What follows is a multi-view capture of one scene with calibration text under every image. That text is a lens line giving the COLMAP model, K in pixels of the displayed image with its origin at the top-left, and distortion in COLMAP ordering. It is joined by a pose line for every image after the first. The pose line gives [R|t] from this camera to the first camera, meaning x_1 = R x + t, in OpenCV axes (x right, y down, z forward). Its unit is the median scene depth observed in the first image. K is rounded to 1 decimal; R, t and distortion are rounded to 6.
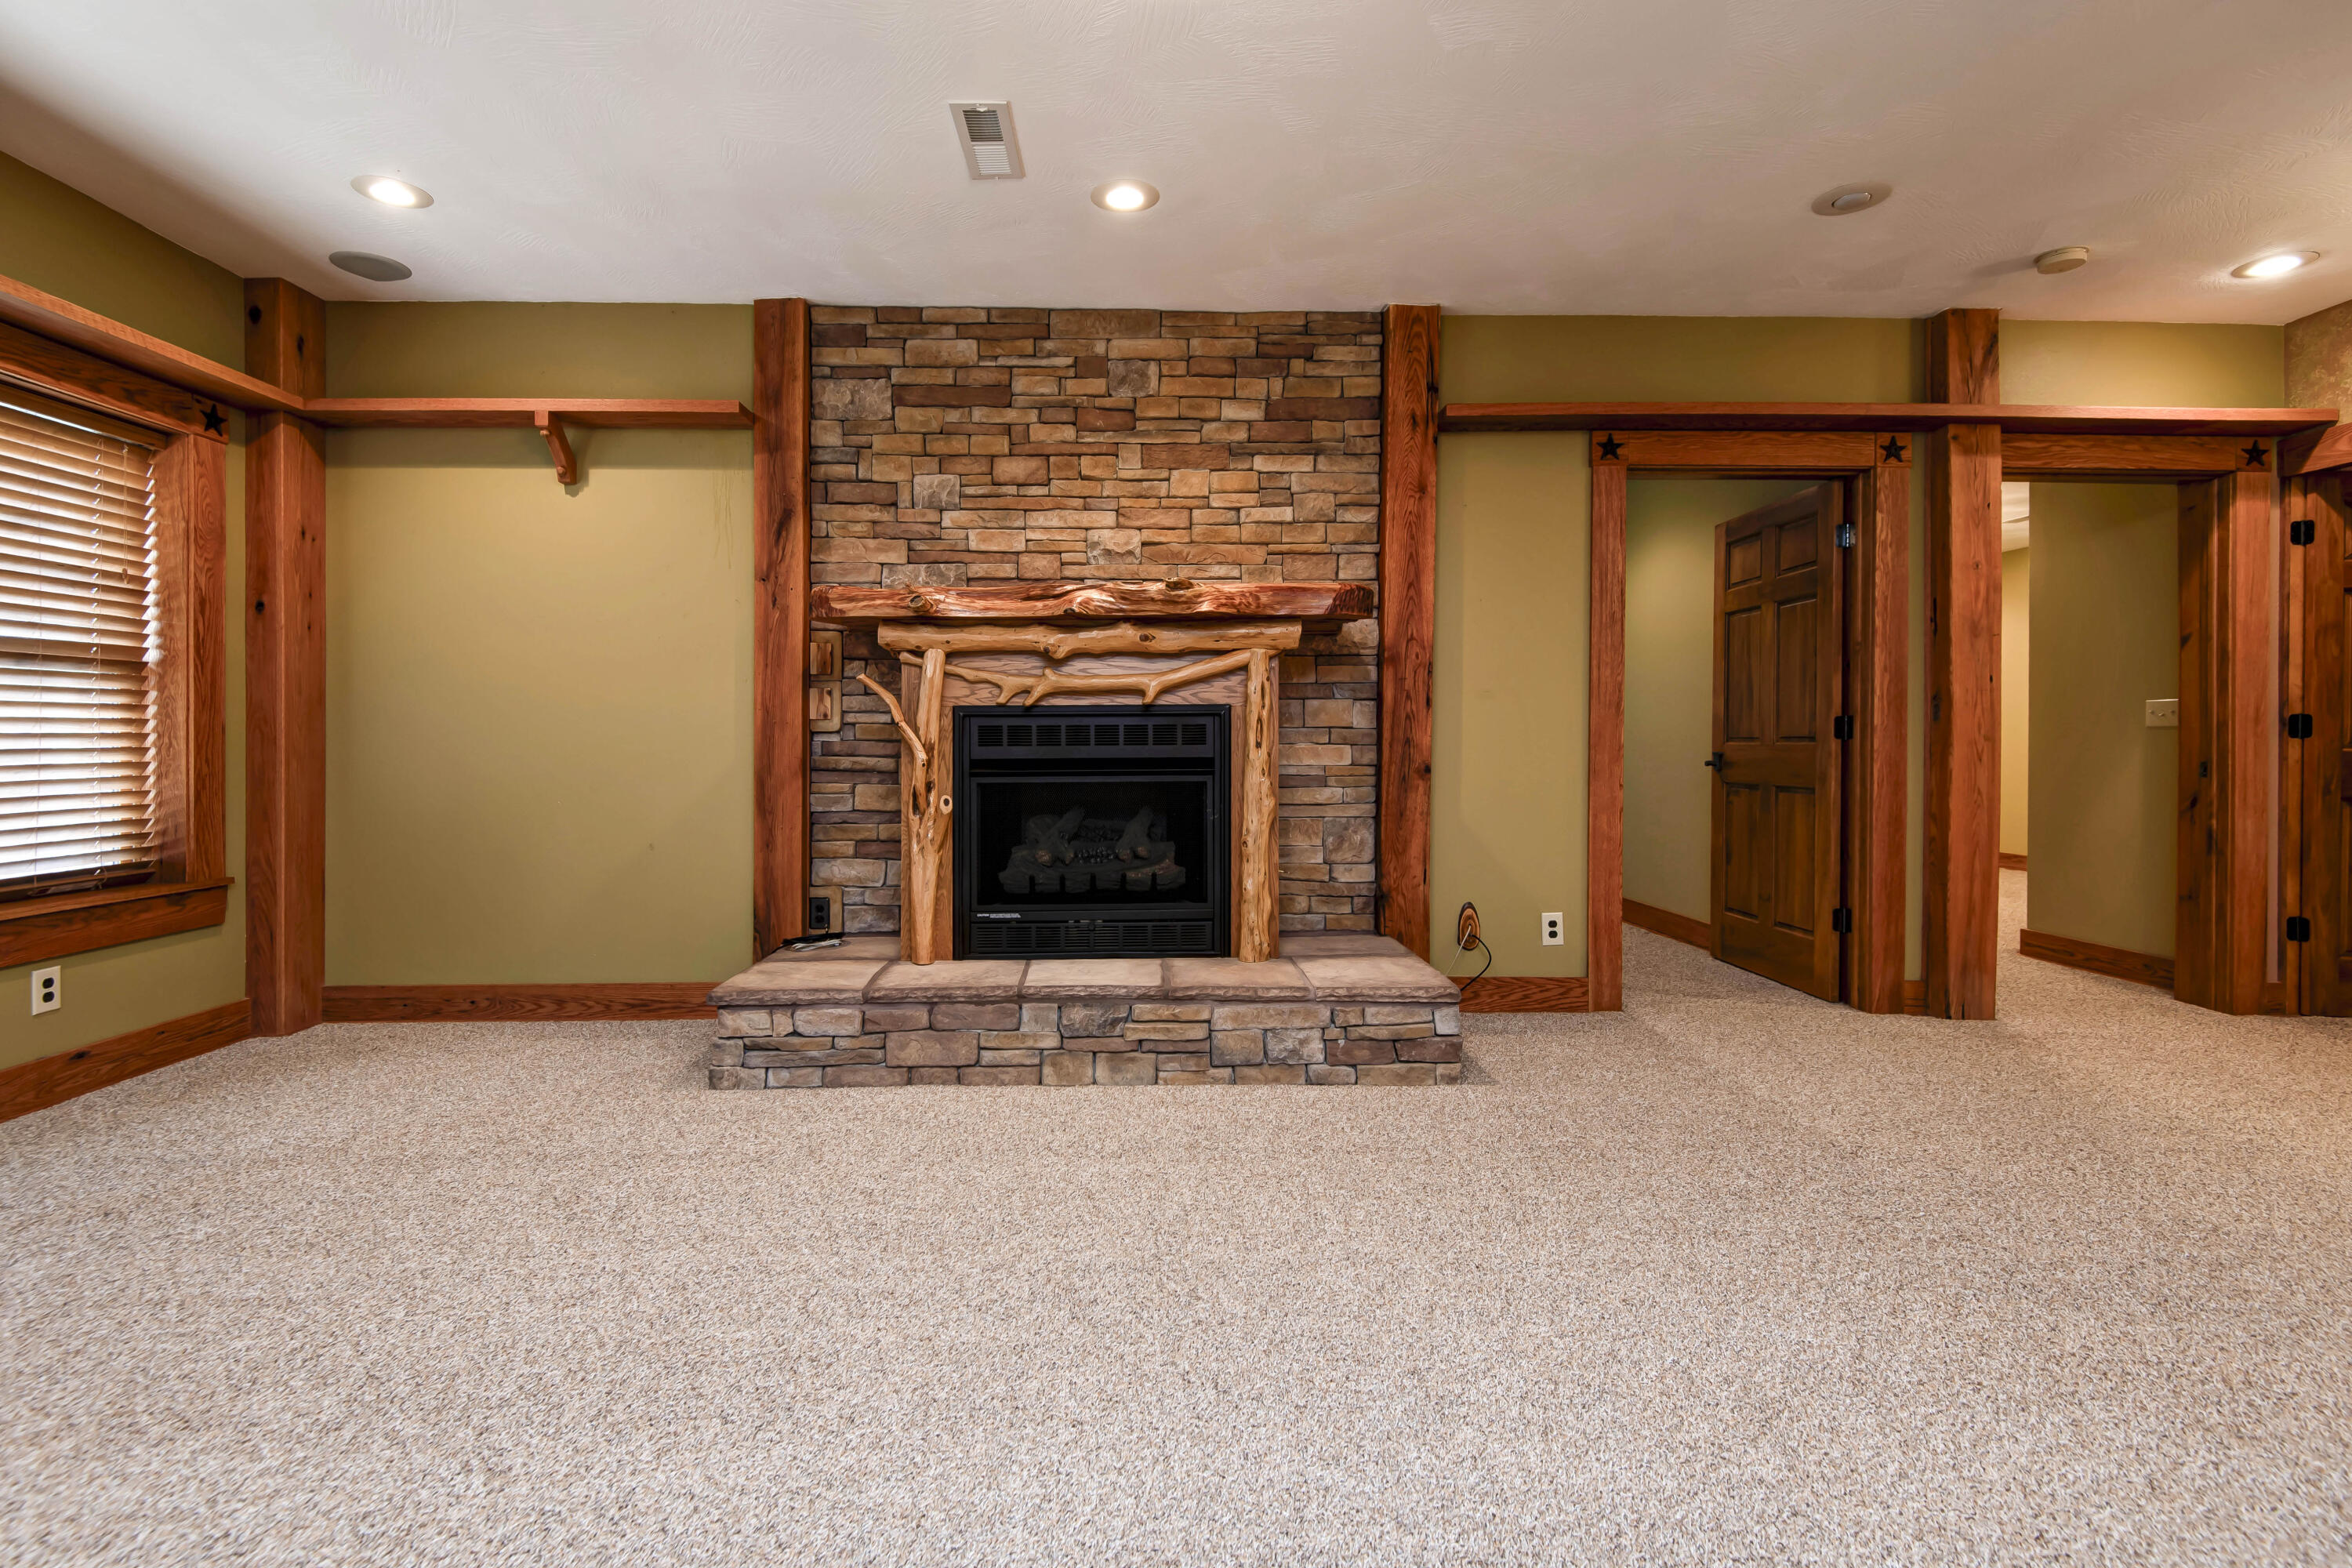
lens RADIAL K [[1116.9, 0, 1173.3], [0, 1116.9, 745.6], [0, 0, 1]] dist [0.038083, -0.025279]
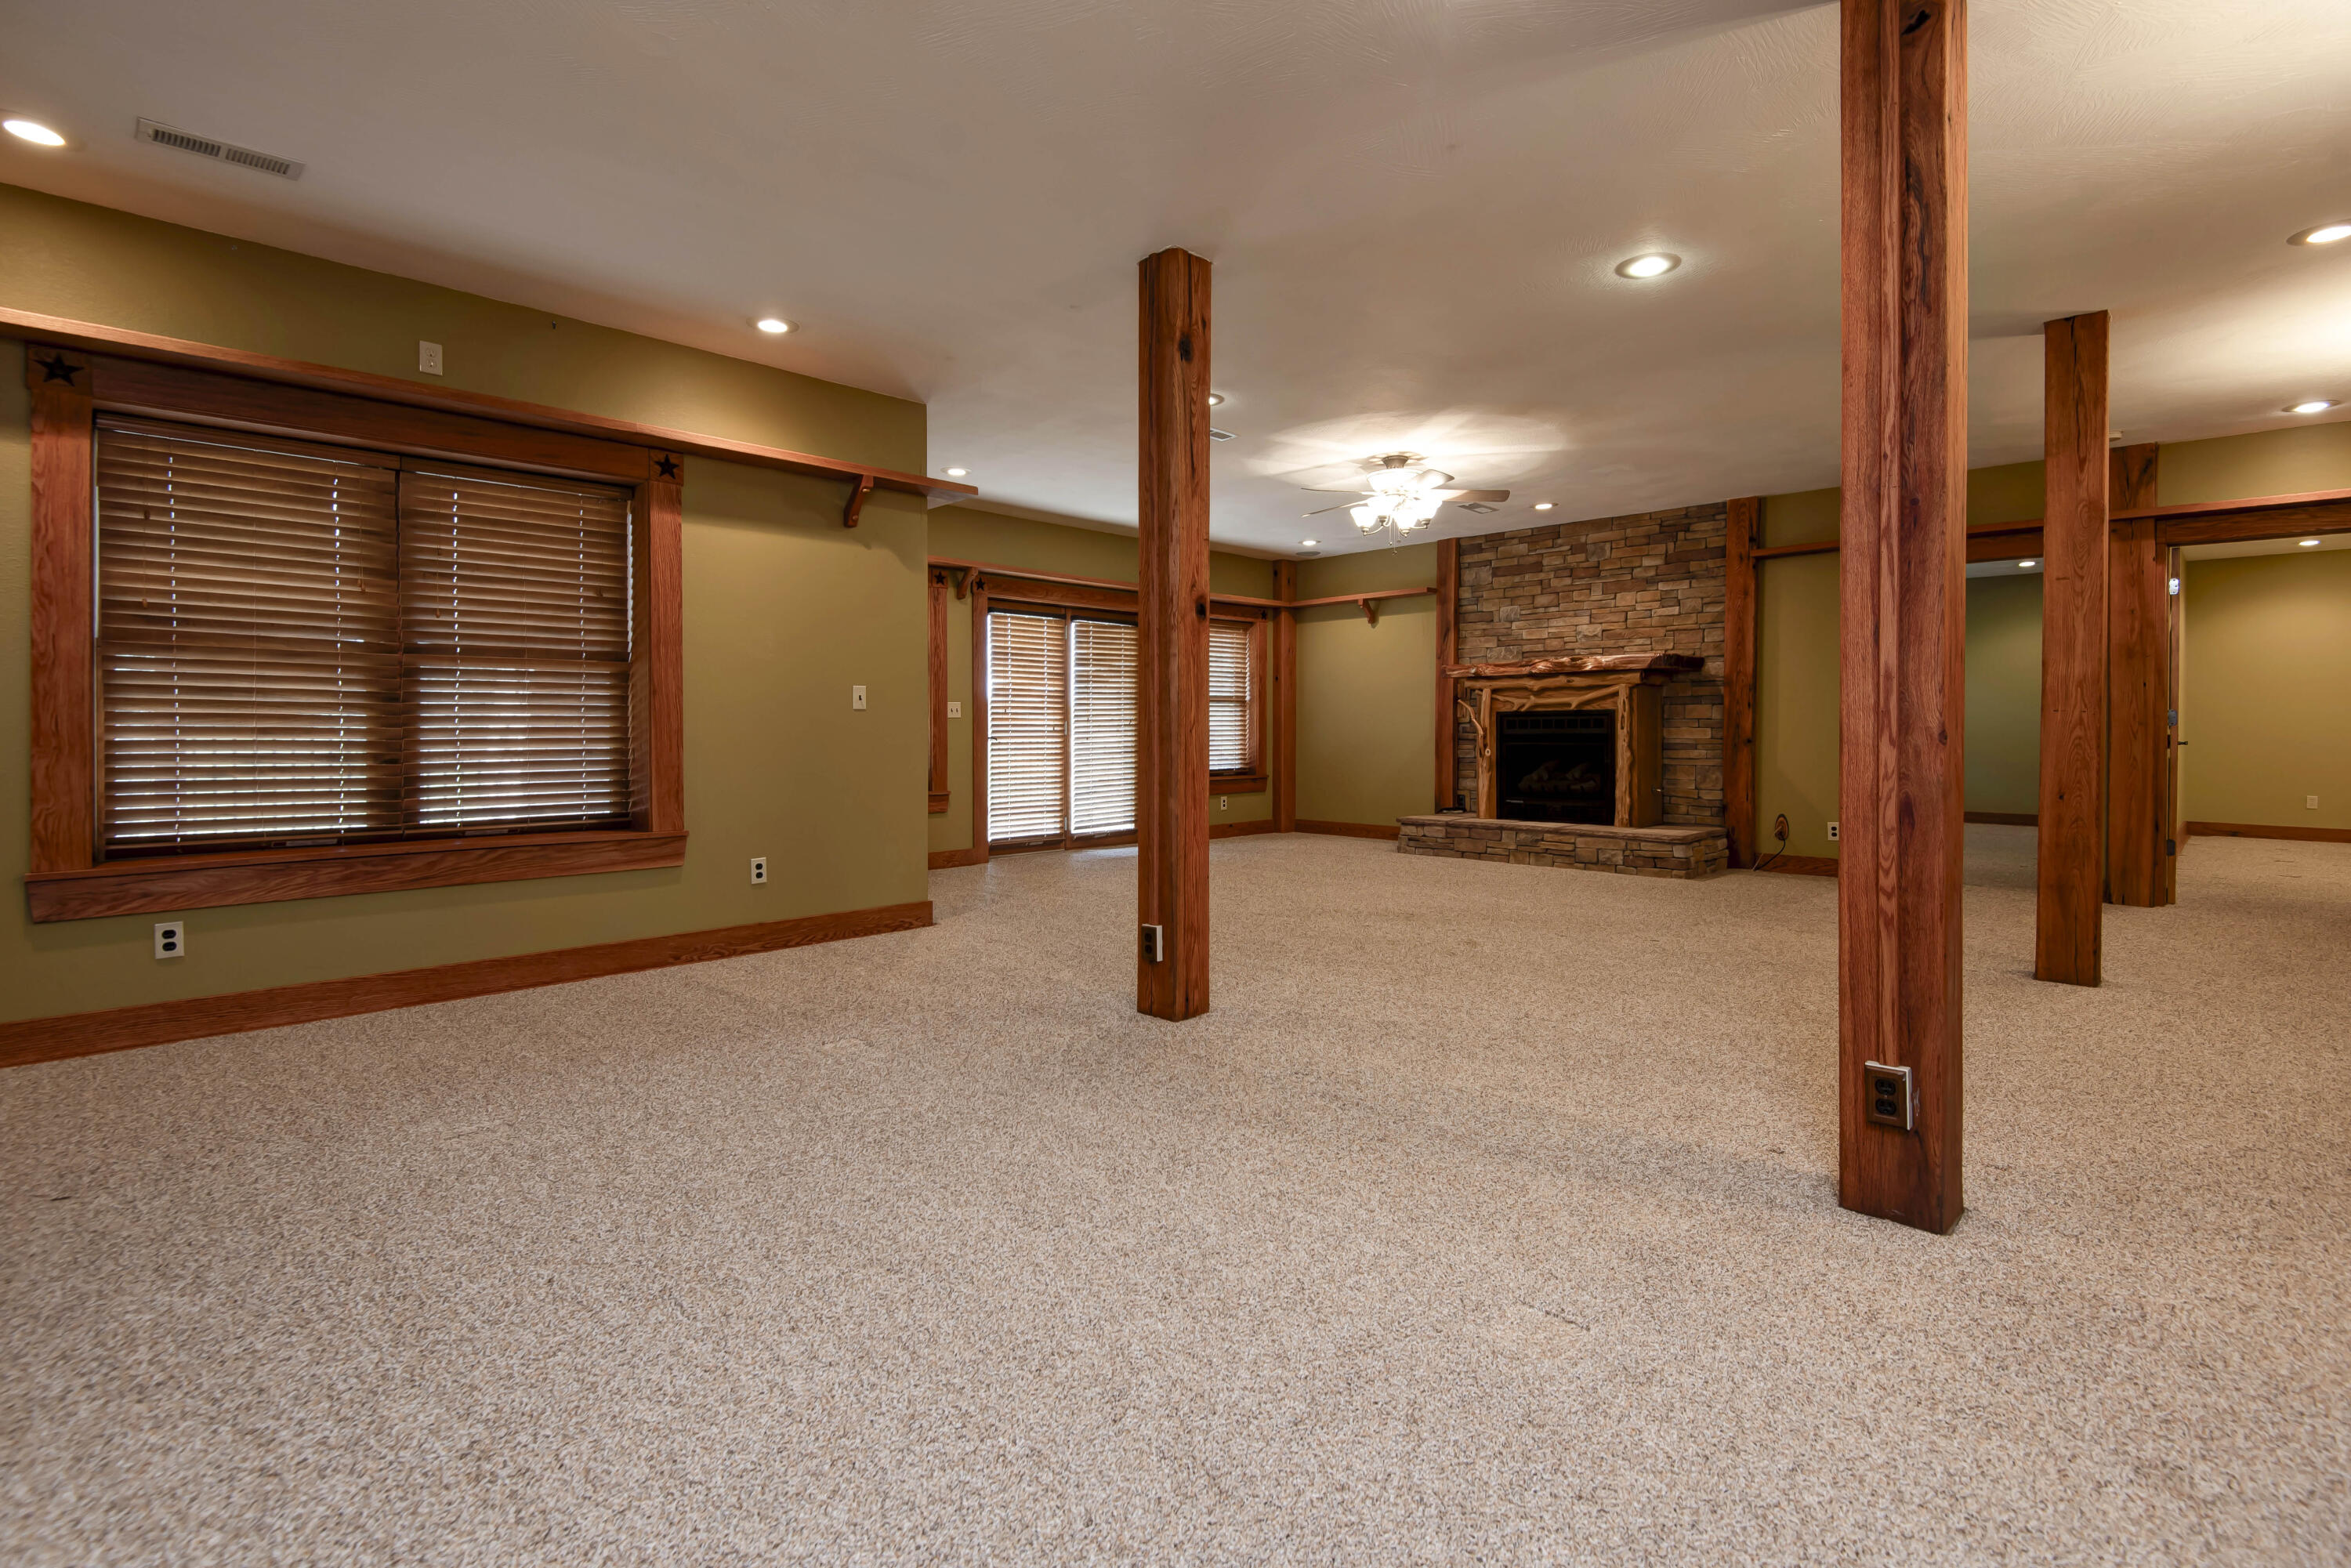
lens RADIAL K [[1067.4, 0, 1147.8], [0, 1067.4, 787.9], [0, 0, 1]] dist [0.041048, -0.019949]
pose [[0.682311, 0.040751, -0.729925, 0.874857], [0.000115, 0.998439, 0.055849, -0.001097], [0.731062, -0.038190, 0.681242, -0.995758]]
